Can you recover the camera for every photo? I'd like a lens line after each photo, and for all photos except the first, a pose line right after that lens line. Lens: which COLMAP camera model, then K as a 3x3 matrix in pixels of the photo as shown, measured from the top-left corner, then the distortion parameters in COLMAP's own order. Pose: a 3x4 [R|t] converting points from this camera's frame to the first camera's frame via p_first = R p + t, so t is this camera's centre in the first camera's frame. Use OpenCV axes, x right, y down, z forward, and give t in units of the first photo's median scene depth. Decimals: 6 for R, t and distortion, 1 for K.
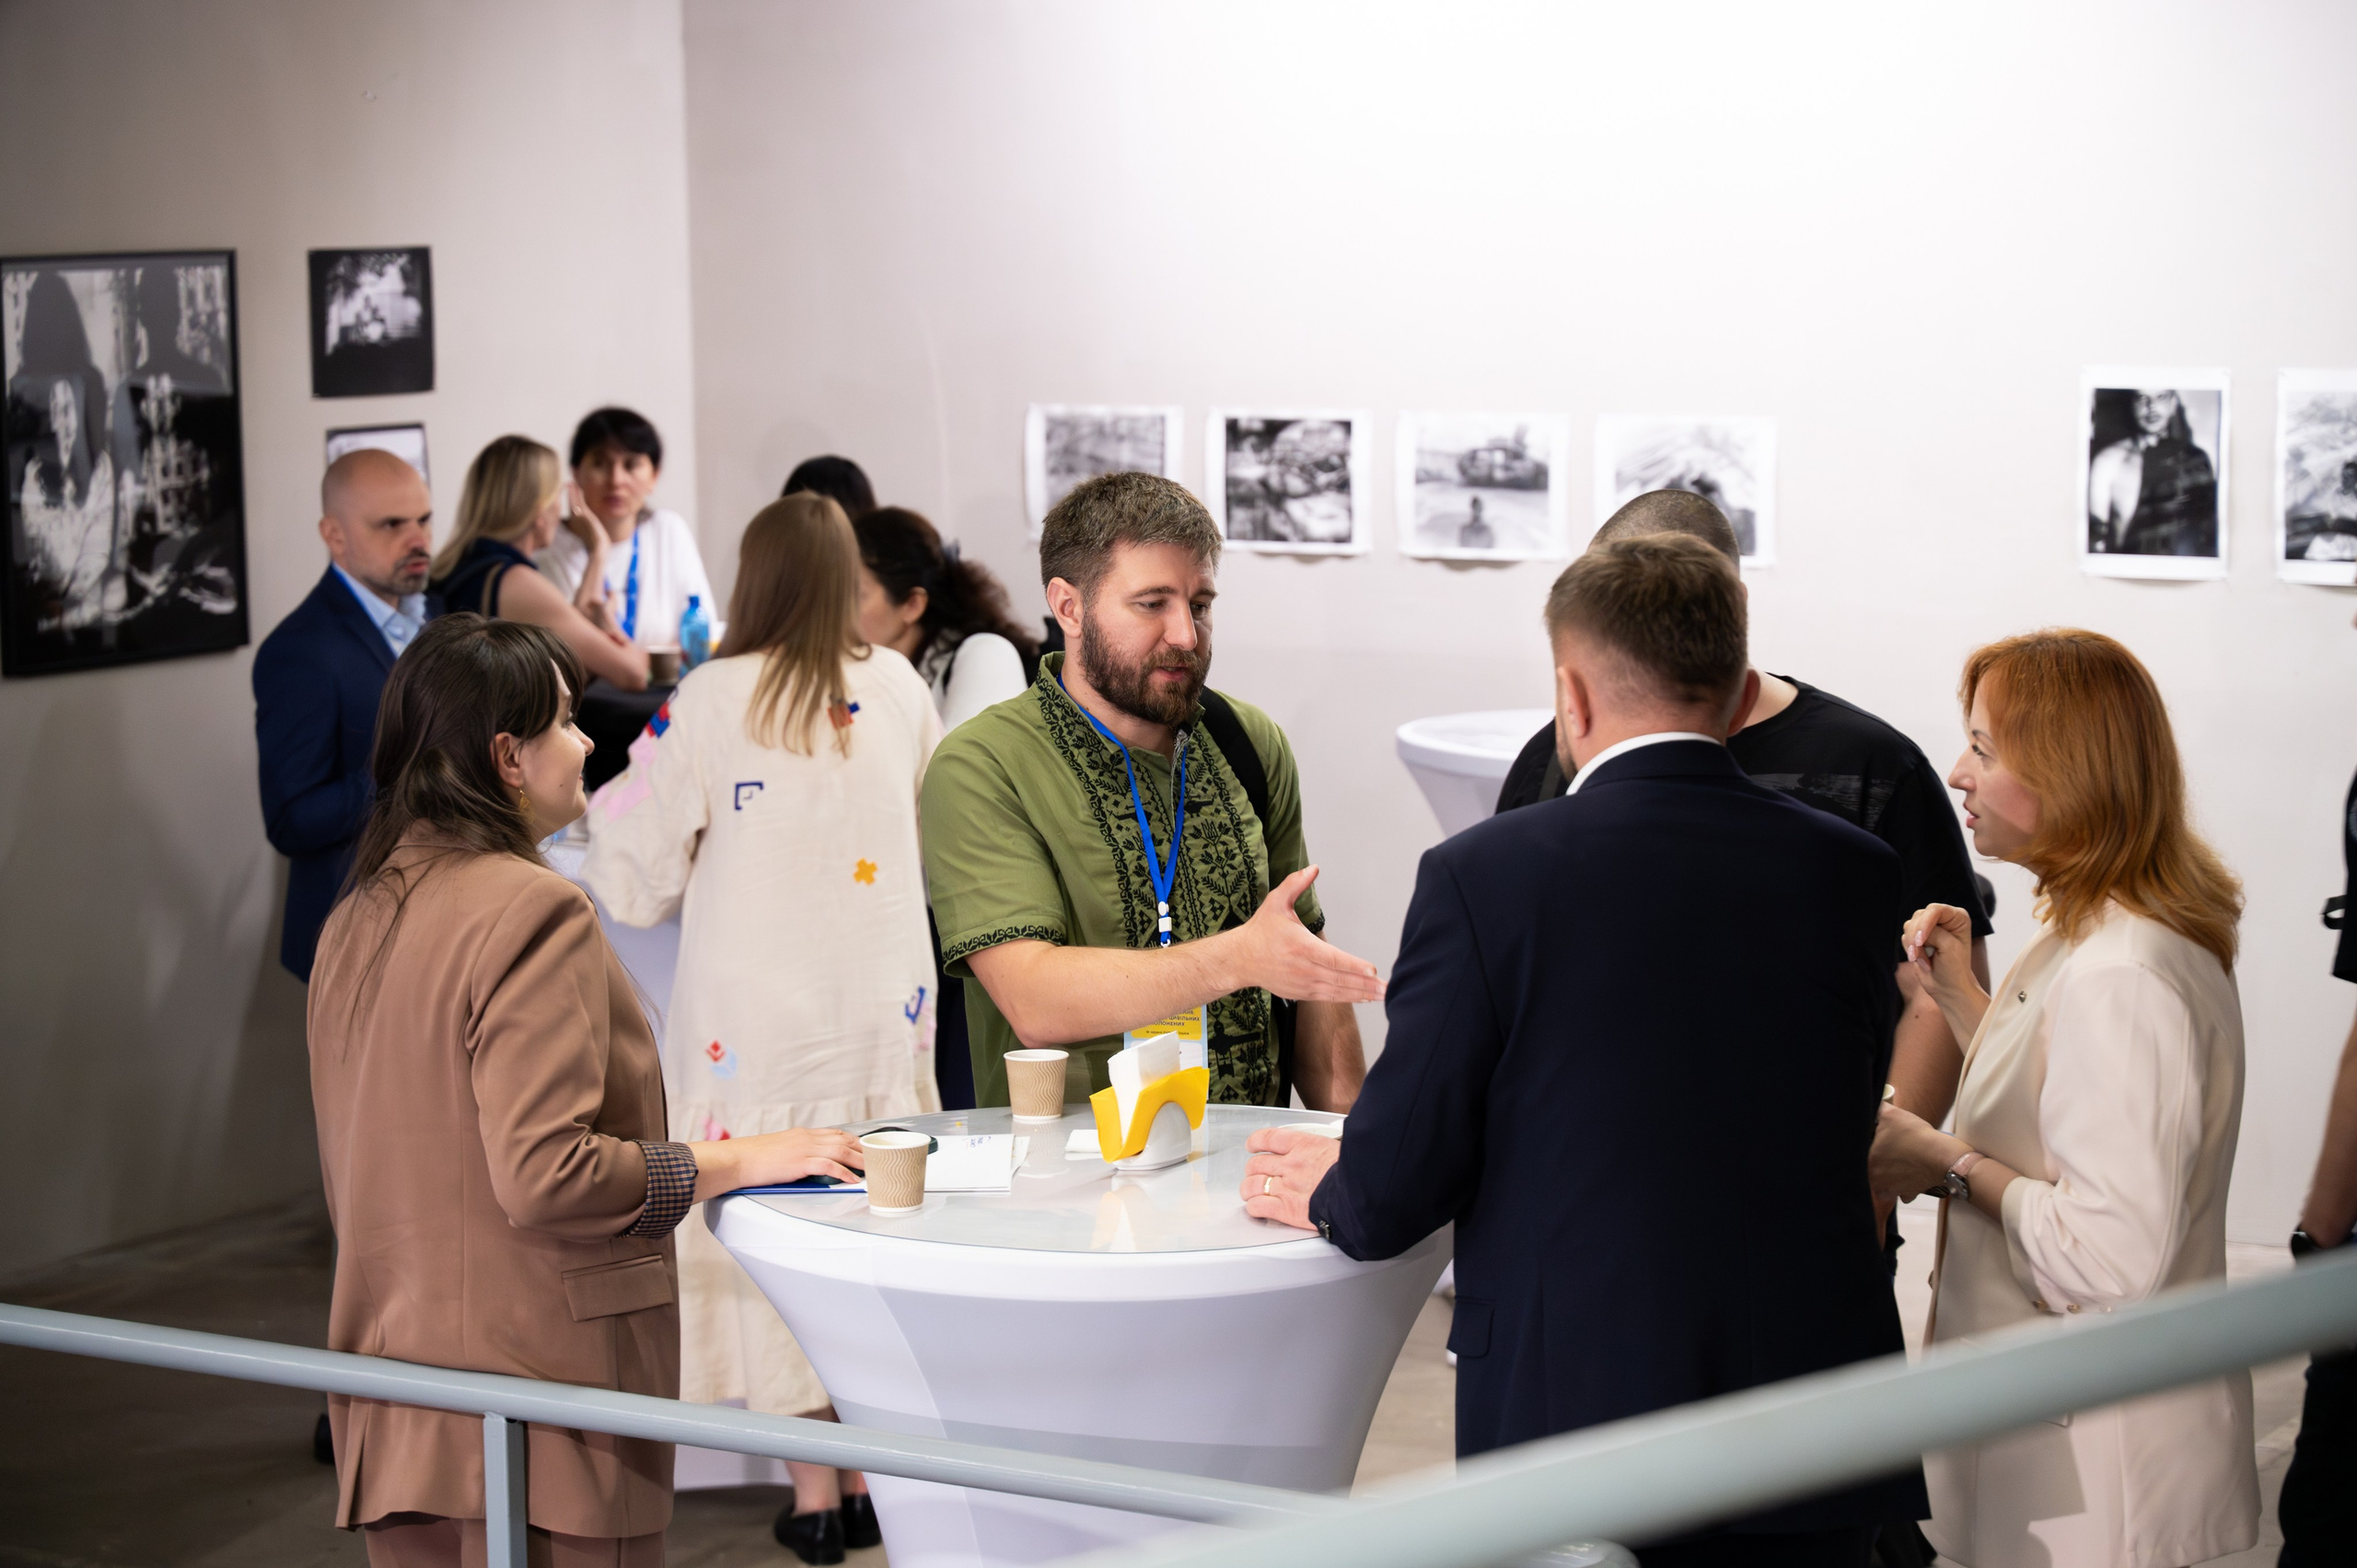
lens RADIAL K [[5291.0, 0, 1178.6], [0, 5291.0, 711.7], [0, 0, 1]] dist [0.008114, 0.779114]
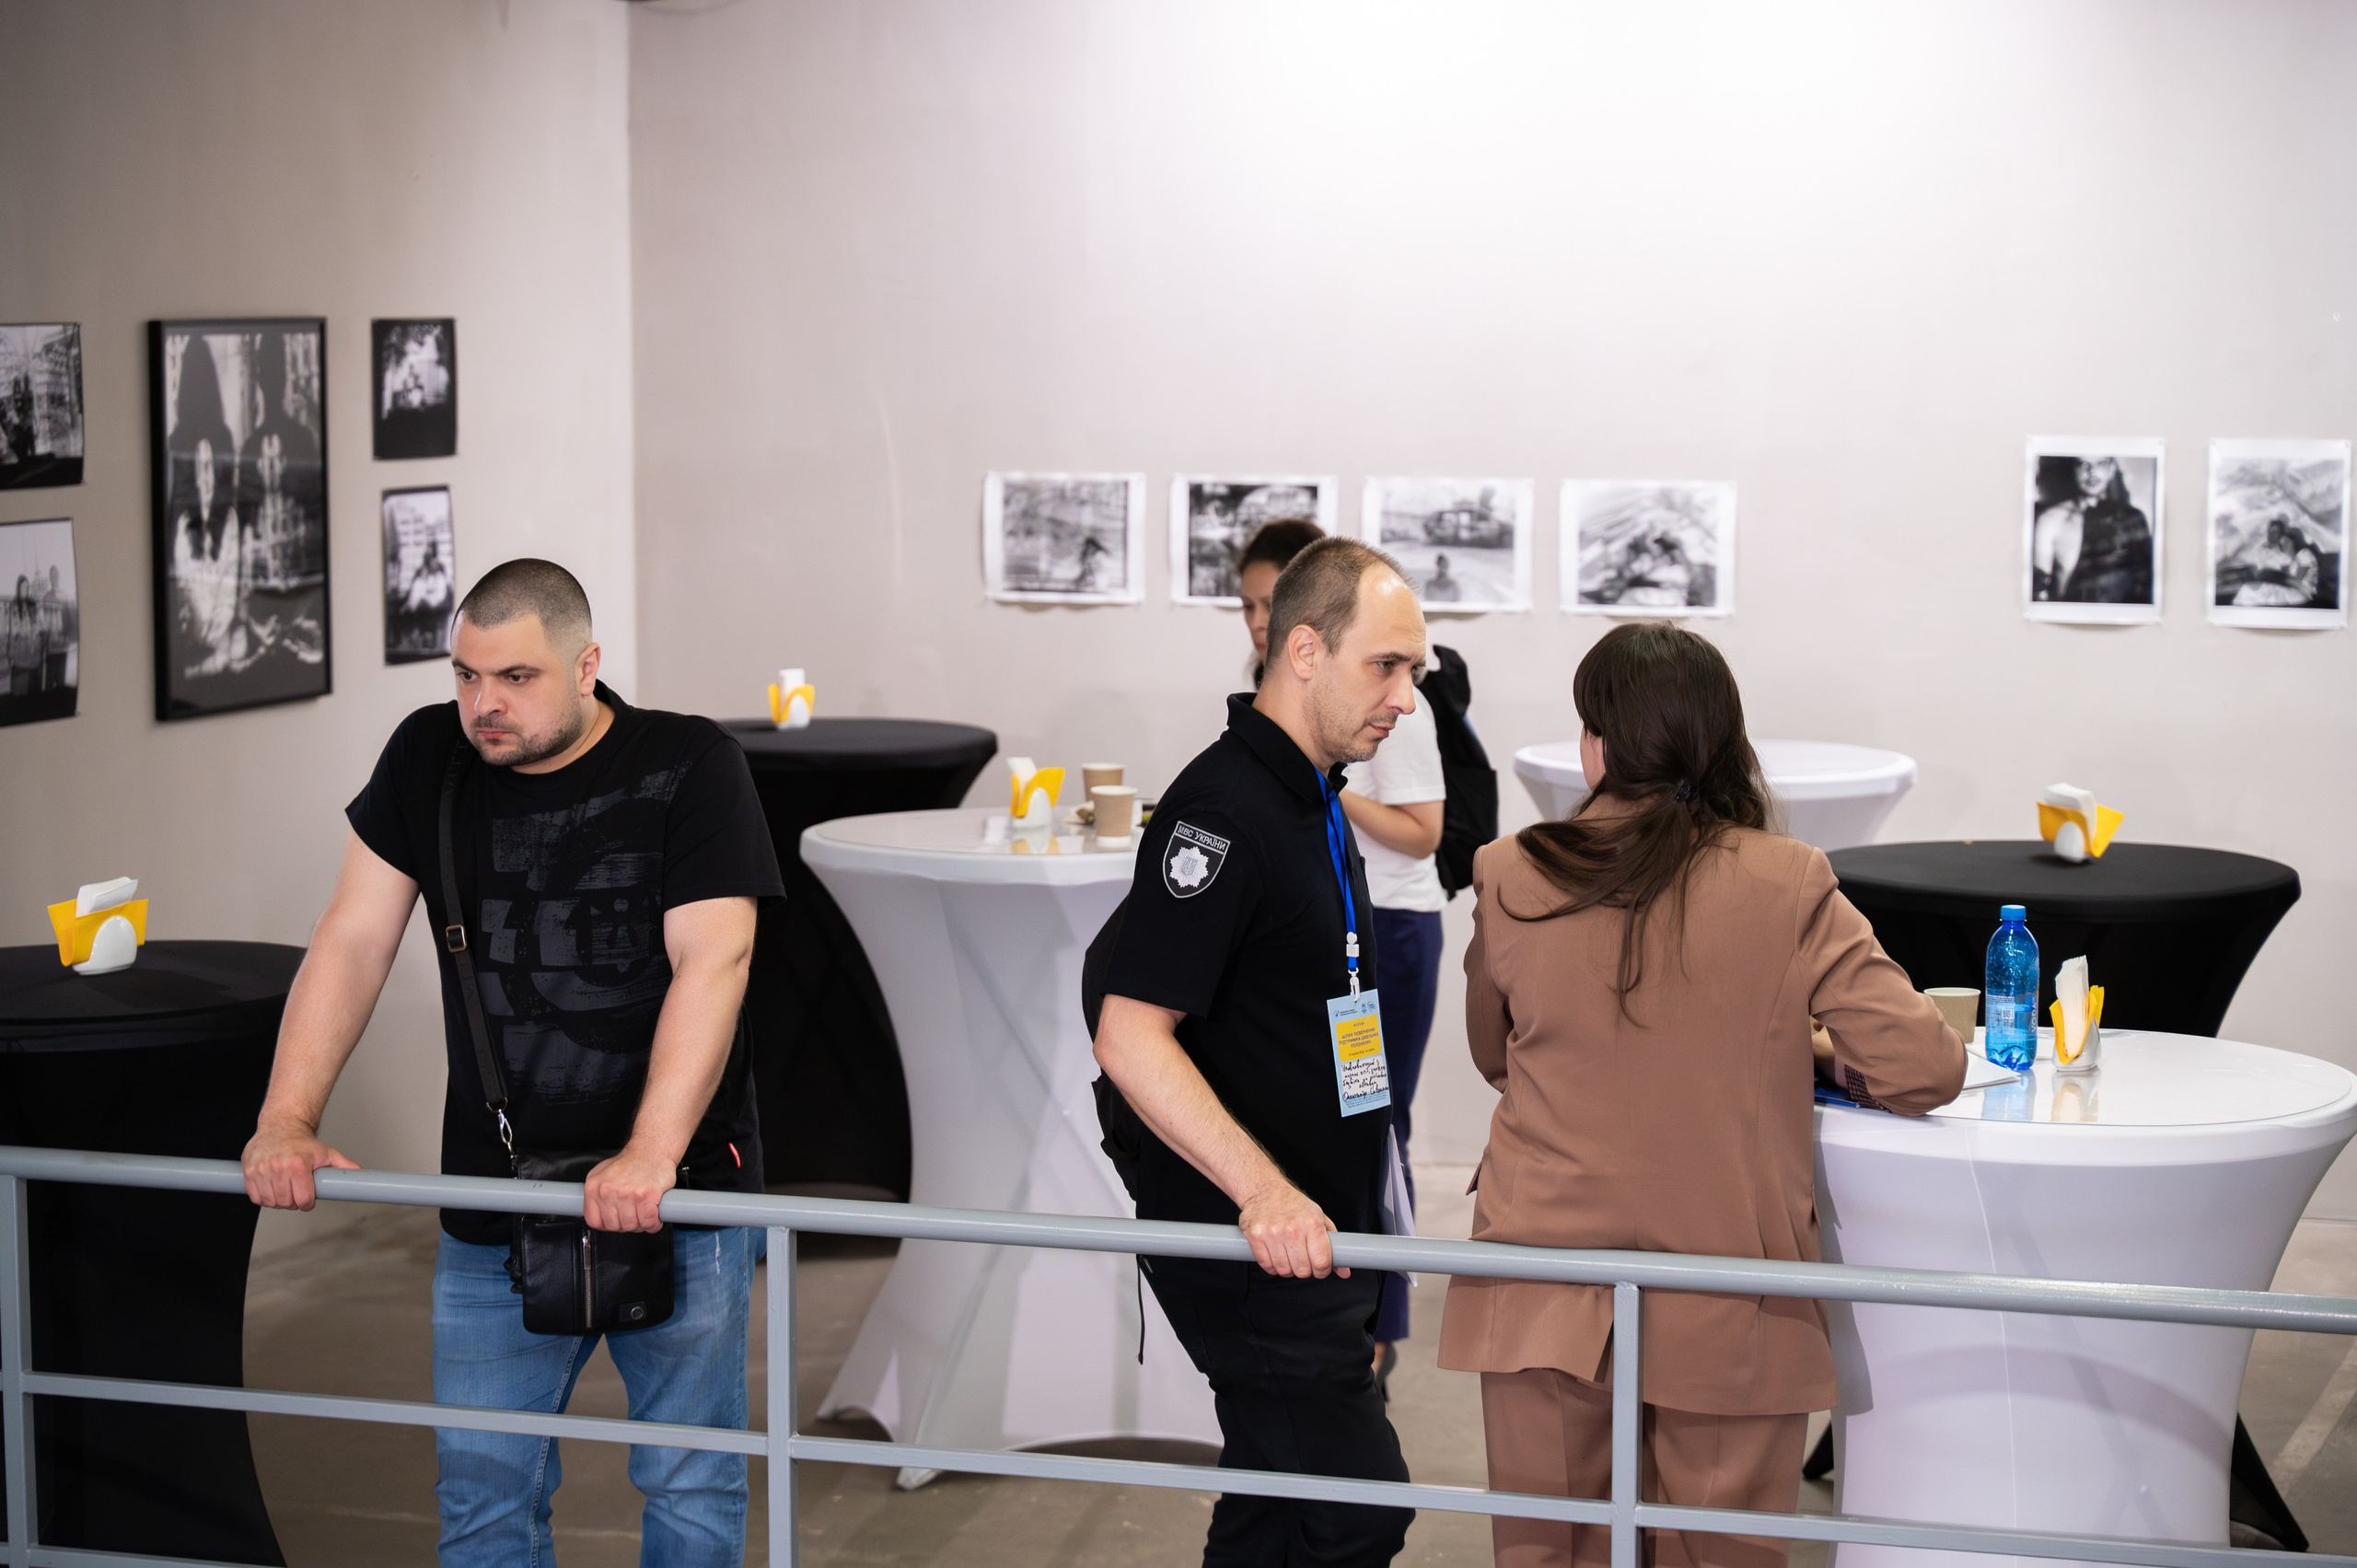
lens RADIAL K [[5291.0, 0, 1178.6], [0, 5291.0, 711.7], [0, 0, 1]] dist [0.008114, 0.779114]
pose [[0.975985, -0.005377, 0.217772, -0.254212], [0.010327, 0.999713, -0.021601, 0.016271], [-0.217594, 0.023331, 0.975761, -0.064018]]
